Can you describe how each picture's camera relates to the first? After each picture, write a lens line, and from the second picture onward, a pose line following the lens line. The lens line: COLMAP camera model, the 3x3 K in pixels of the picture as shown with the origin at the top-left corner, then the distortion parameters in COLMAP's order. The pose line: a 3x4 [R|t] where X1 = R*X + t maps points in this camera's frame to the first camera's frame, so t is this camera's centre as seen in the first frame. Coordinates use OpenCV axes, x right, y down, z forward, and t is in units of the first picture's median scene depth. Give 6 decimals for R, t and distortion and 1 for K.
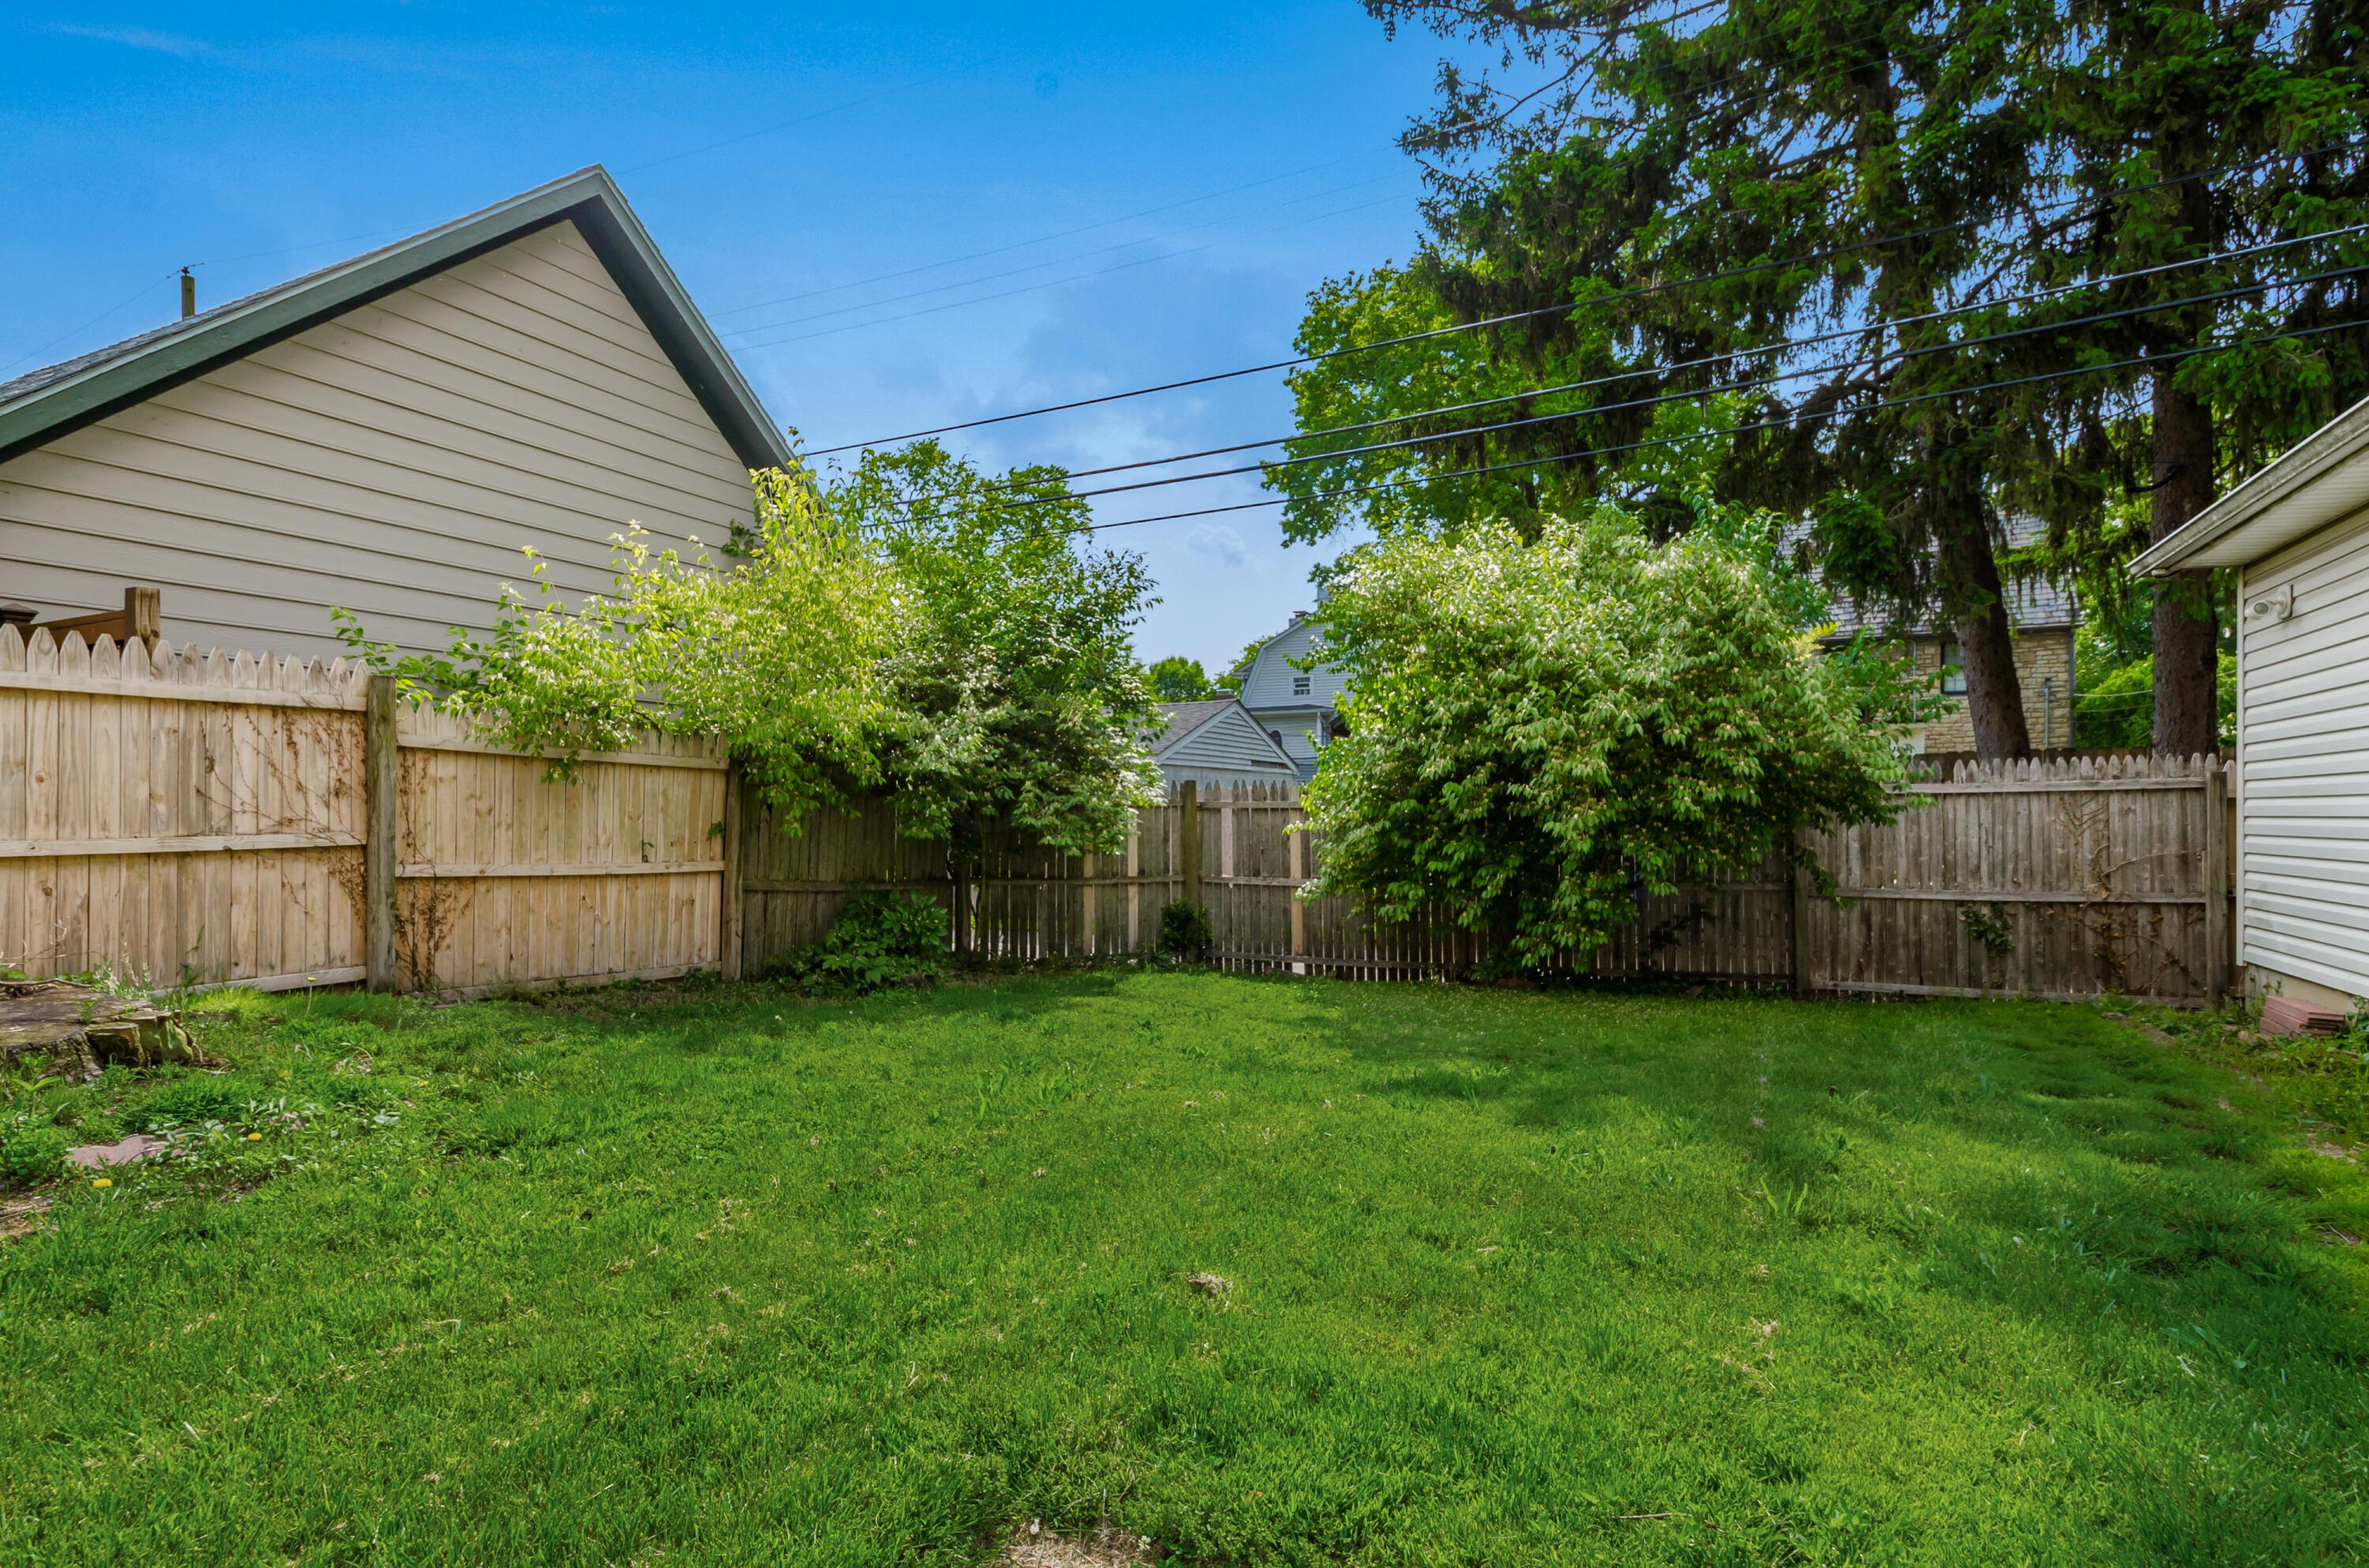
lens RADIAL K [[1185.3, 0, 1140.4], [0, 1185.3, 820.2], [0, 0, 1]] dist [-0.000233, -0.000854]
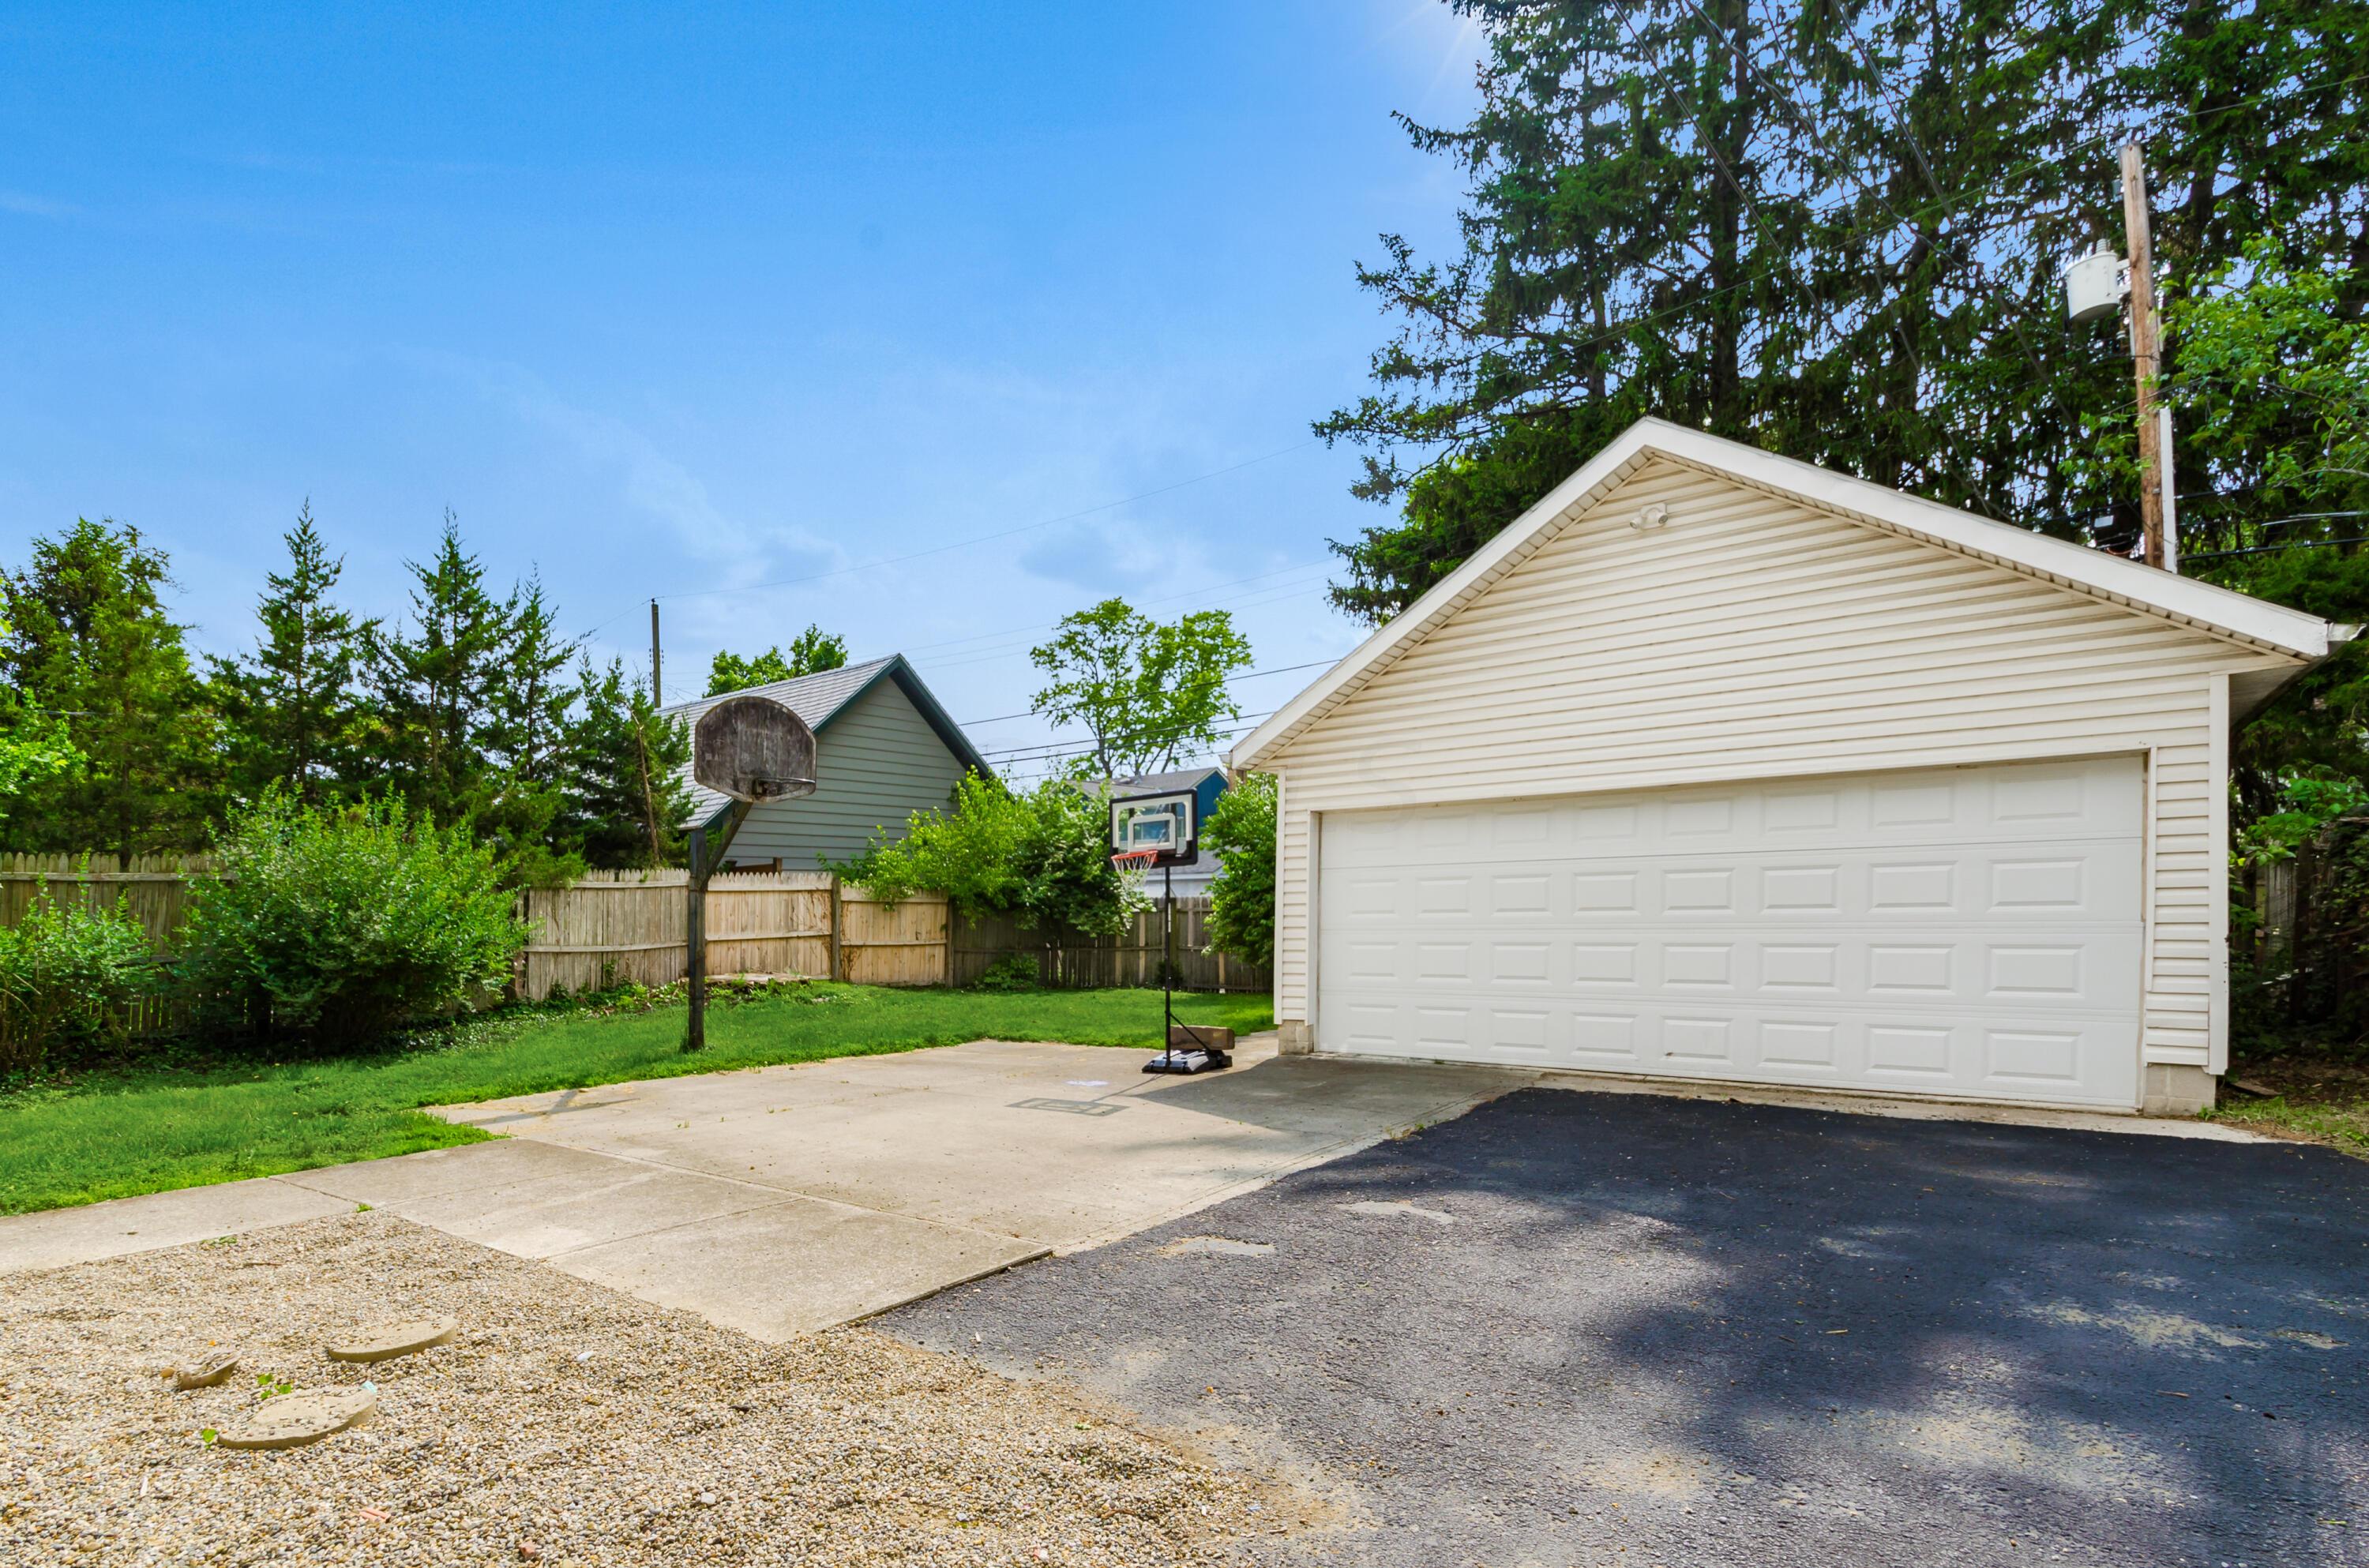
lens RADIAL K [[1172.9, 0, 1184.5], [0, 1172.9, 784.0], [0, 0, 1]] dist [-0.001890, -0.000156]
pose [[0.989287, -0.031676, -0.142503, 0.520692], [0.016651, 0.994288, -0.105422, -0.023311], [0.145028, 0.101920, 0.984164, -1.428223]]
